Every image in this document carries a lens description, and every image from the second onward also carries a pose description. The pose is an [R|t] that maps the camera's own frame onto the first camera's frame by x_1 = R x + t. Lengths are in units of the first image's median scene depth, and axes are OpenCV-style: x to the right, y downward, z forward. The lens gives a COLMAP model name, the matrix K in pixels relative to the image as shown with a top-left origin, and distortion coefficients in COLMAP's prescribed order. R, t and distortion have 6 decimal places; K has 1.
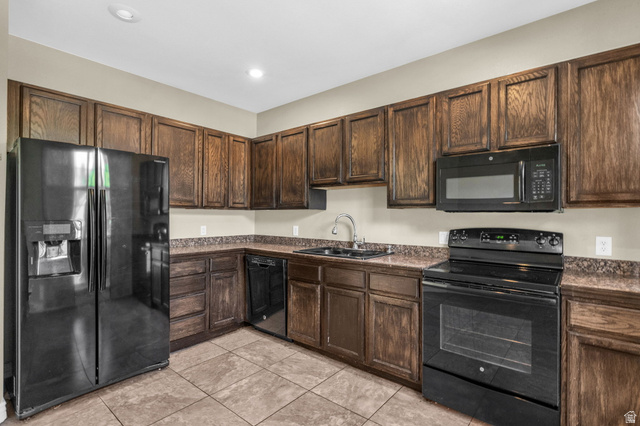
lens RADIAL K [[311.1, 0, 320.0], [0, 311.1, 218.0], [0, 0, 1]] dist [0.002456, 0.000112]
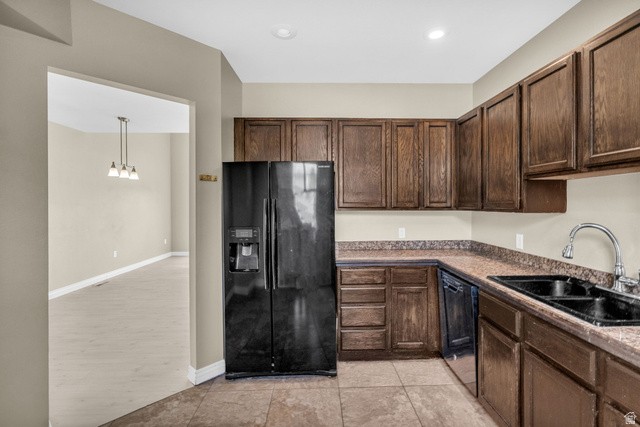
lens RADIAL K [[311.1, 0, 322.7], [0, 311.1, 207.7], [0, 0, 1]] dist [0.002456, 0.000112]
pose [[0.659624, 0.000514, -0.751596, 0.178074], [0.004999, 0.999975, 0.005071, -0.045528], [0.751579, -0.007102, 0.659604, 0.280003]]
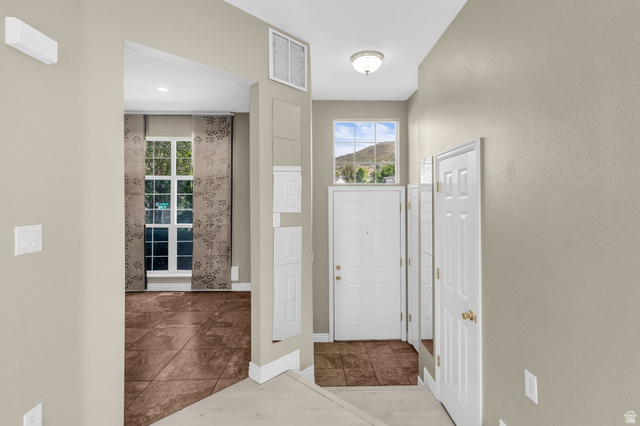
lens RADIAL K [[311.1, 0, 324.7], [0, 311.1, 196.1], [0, 0, 1]] dist [0.002456, 0.000112]
pose [[-0.672389, 0.010432, 0.740125, -1.336809], [0.001294, 0.999916, -0.012919, -0.029091], [-0.740197, -0.007729, -0.672346, 0.673134]]
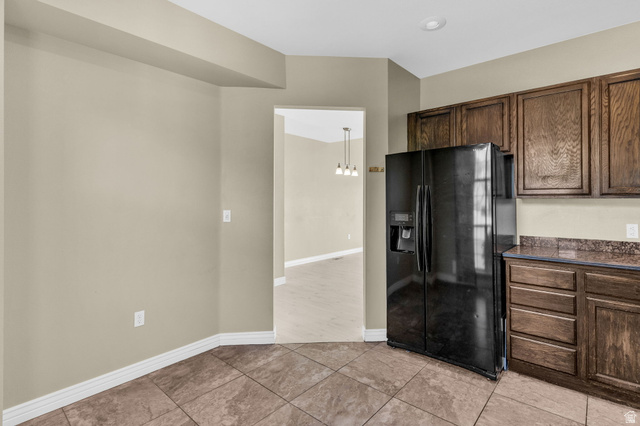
lens RADIAL K [[311.1, 0, 321.6], [0, 311.1, 201.2], [0, 0, 1]] dist [0.002456, 0.000112]
pose [[-0.022422, -0.003578, -0.999742, 0.333646], [-0.004491, 0.999984, -0.003478, -0.018756], [0.999739, 0.004412, -0.022438, 0.446385]]
